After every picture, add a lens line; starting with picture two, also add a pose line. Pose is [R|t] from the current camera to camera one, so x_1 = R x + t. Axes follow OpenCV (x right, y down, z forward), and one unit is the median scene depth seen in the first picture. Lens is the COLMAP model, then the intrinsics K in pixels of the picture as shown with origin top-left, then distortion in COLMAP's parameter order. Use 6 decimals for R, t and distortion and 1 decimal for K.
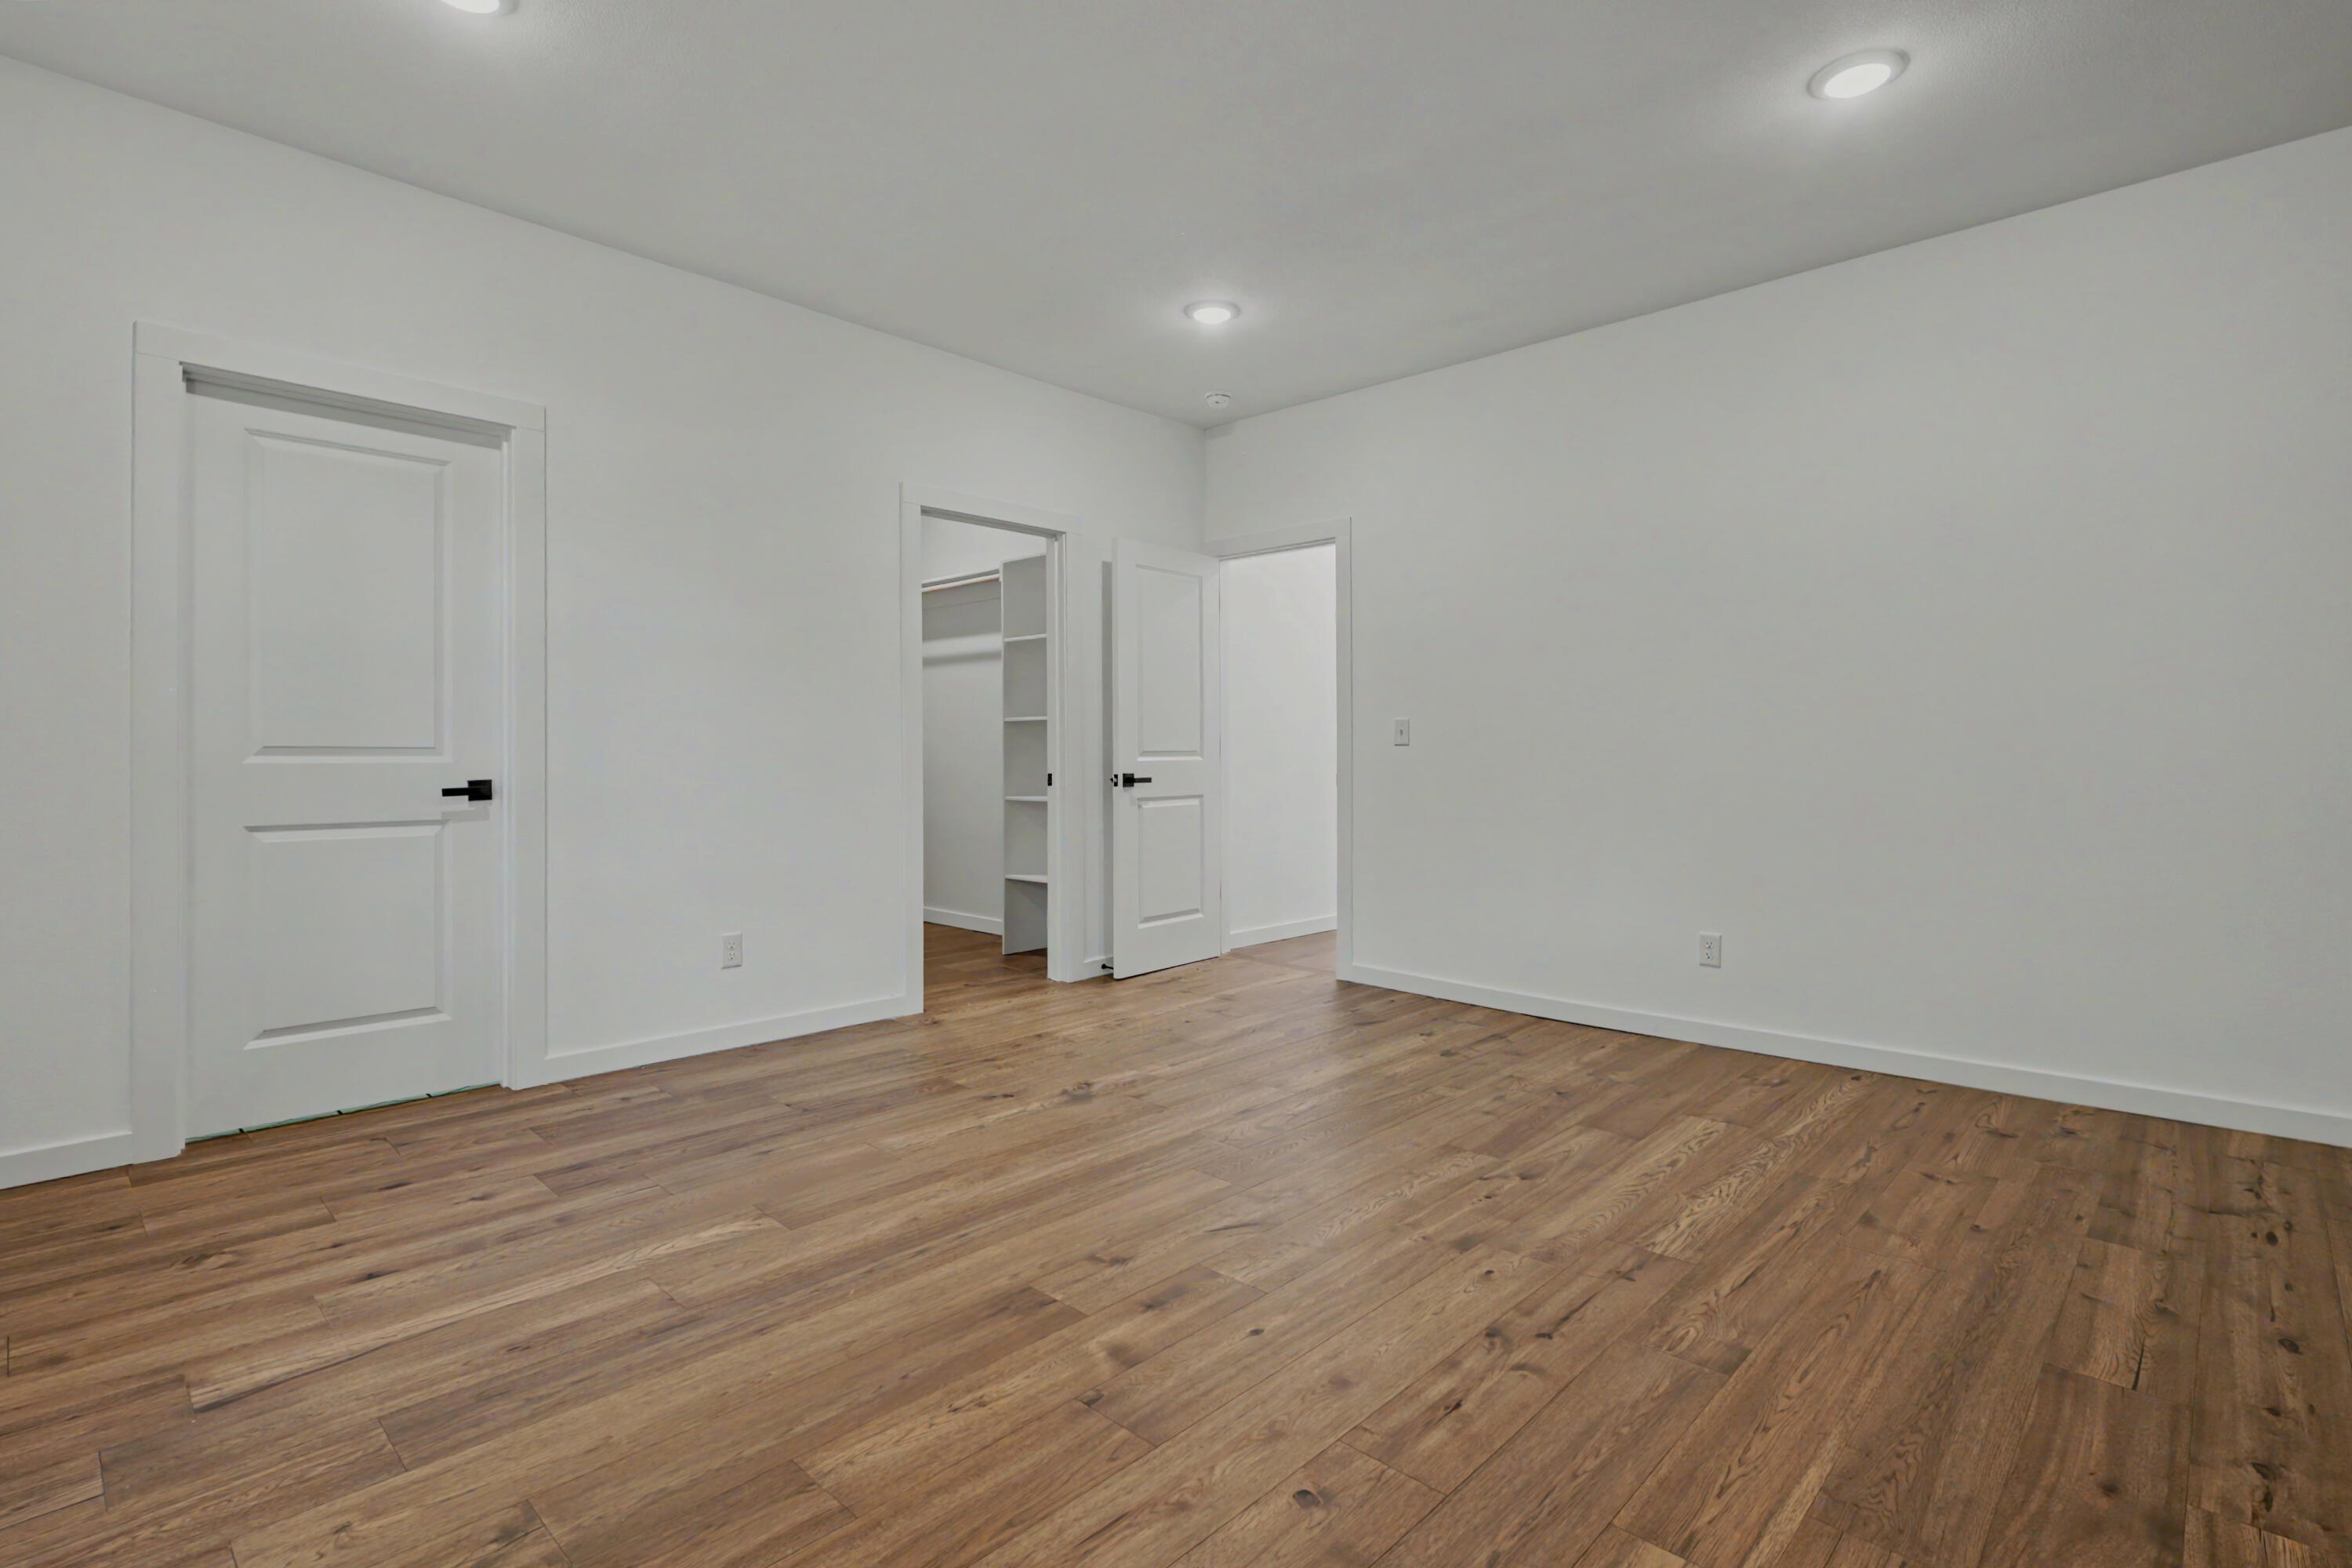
lens RADIAL K [[1106.3, 0, 1172.2], [0, 1106.3, 781.9], [0, 0, 1]] dist [-0.002996, 0.000444]
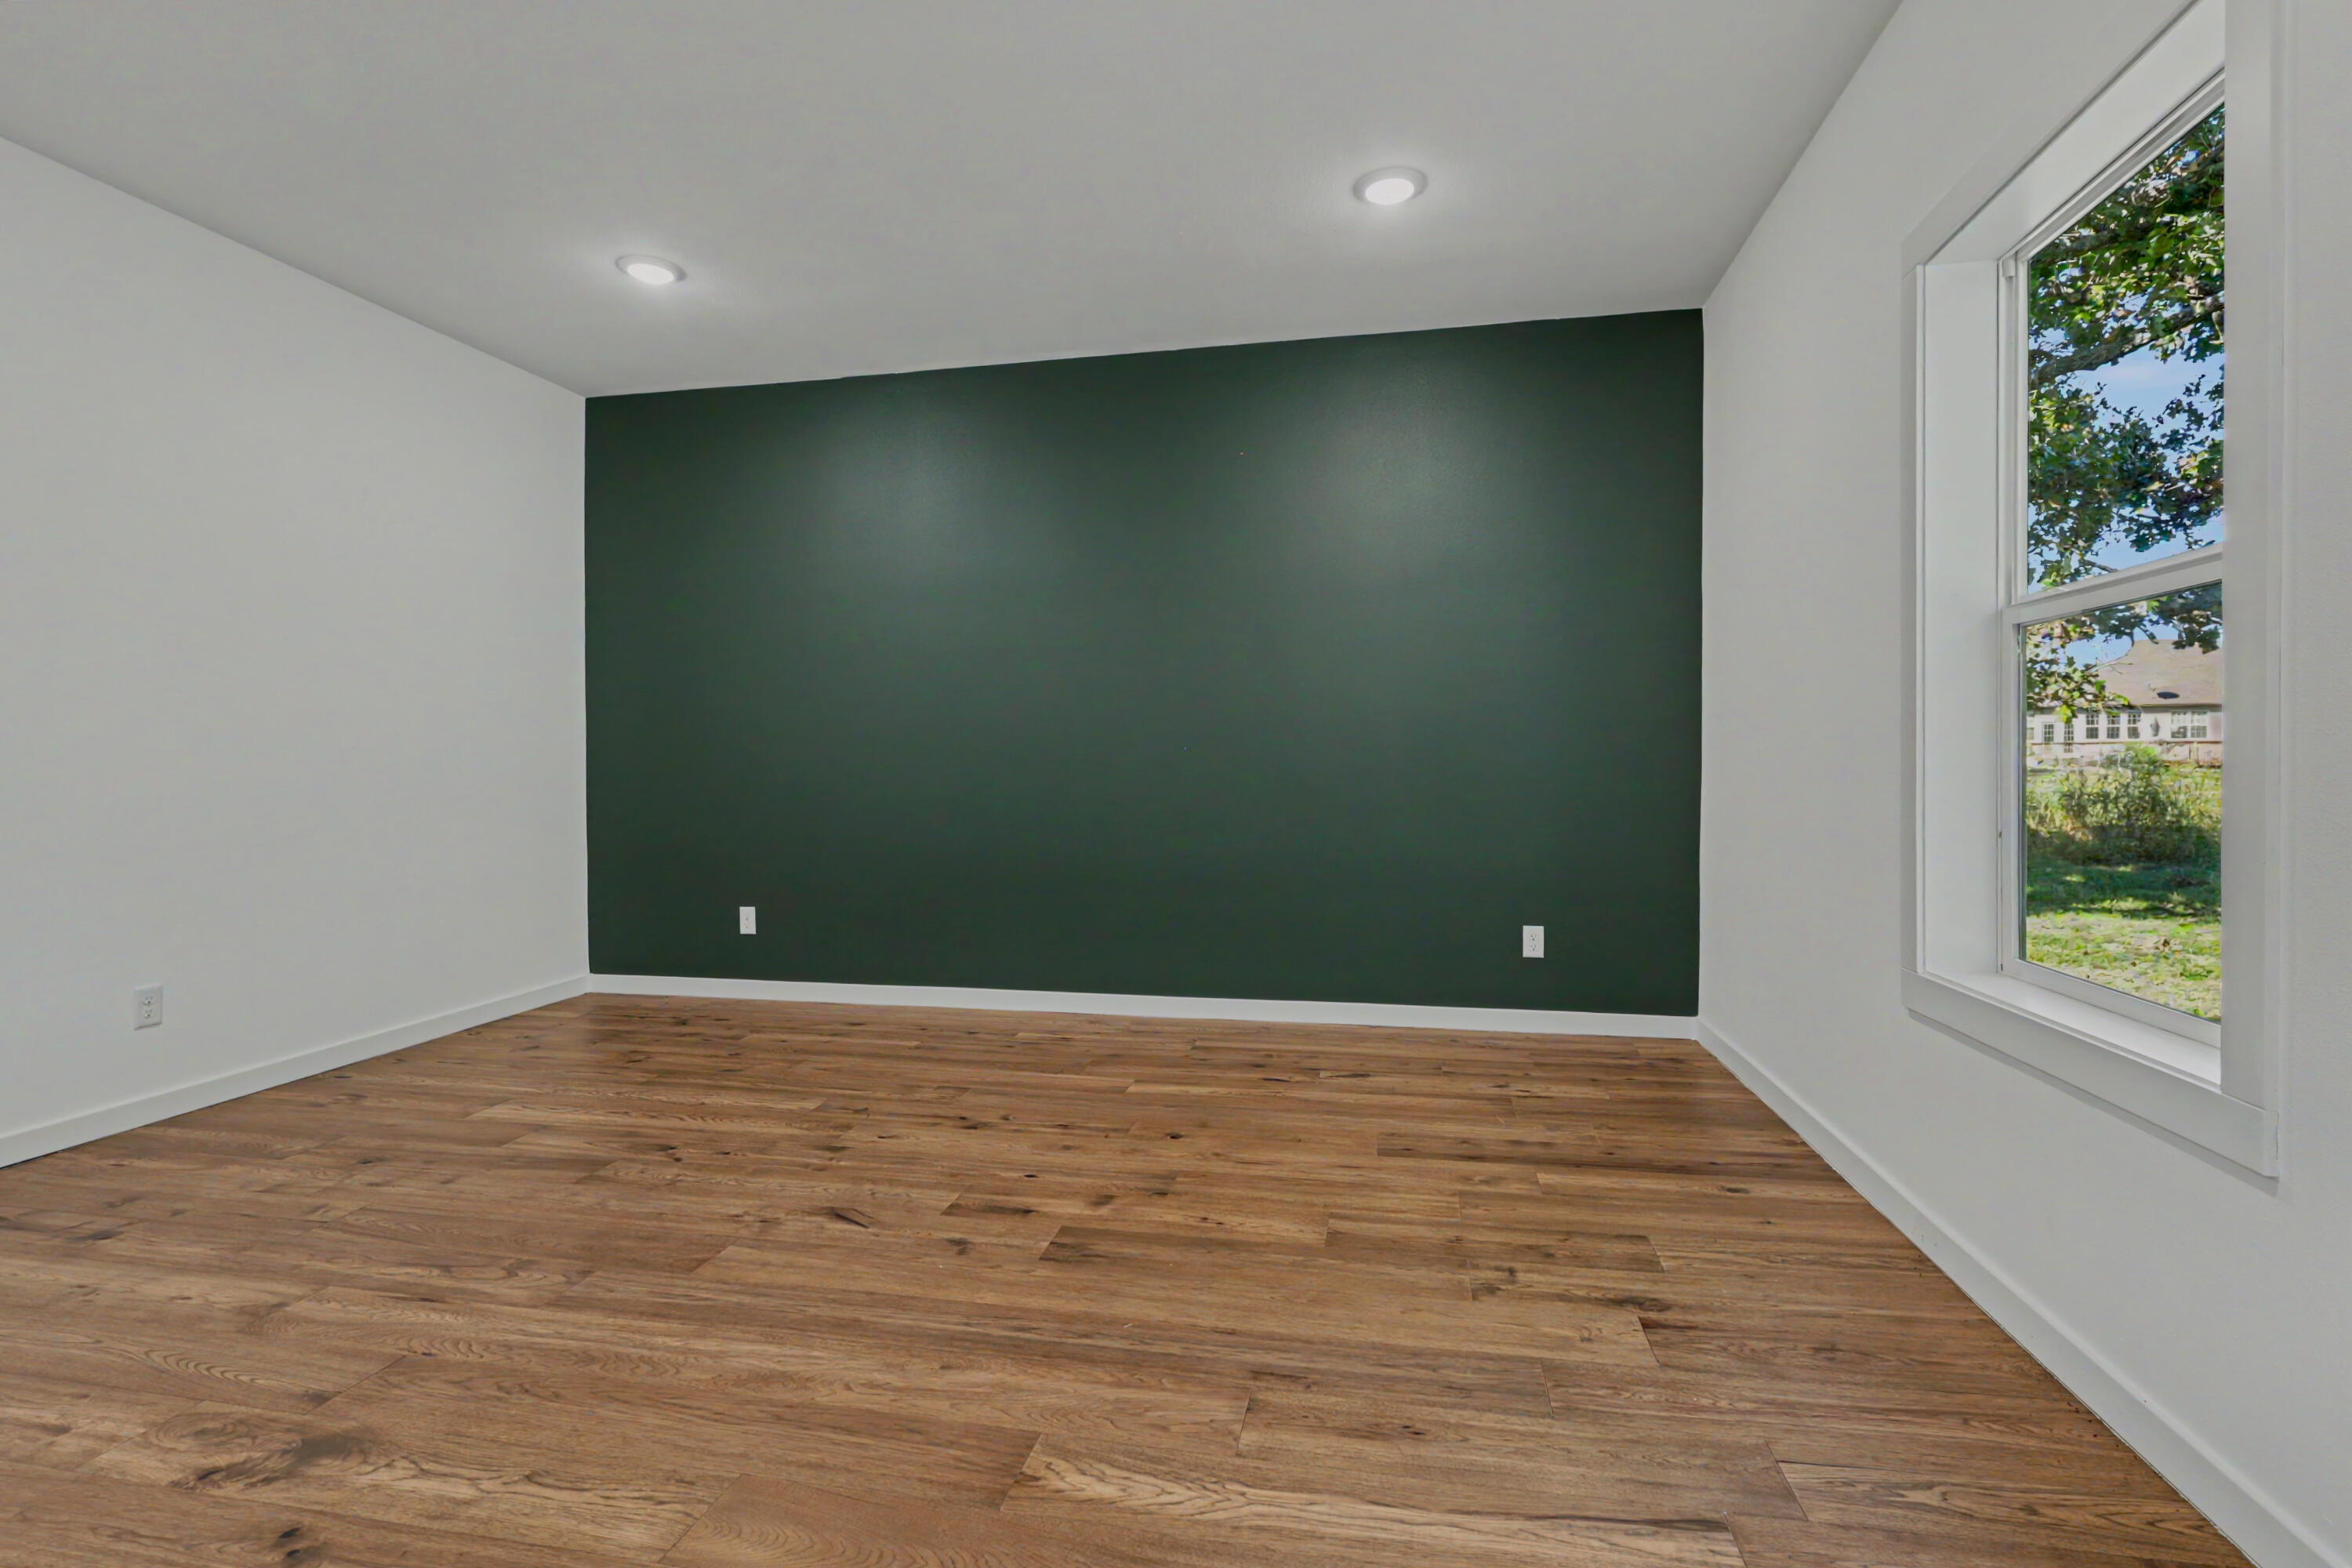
lens RADIAL K [[1106.3, 0, 1172.2], [0, 1106.3, 781.9], [0, 0, 1]] dist [-0.002996, 0.000444]
pose [[-0.527969, -0.013693, 0.849153, -1.069592], [0.023731, 0.999242, 0.030868, -0.035772], [-0.848932, 0.036449, -0.527244, 1.395640]]
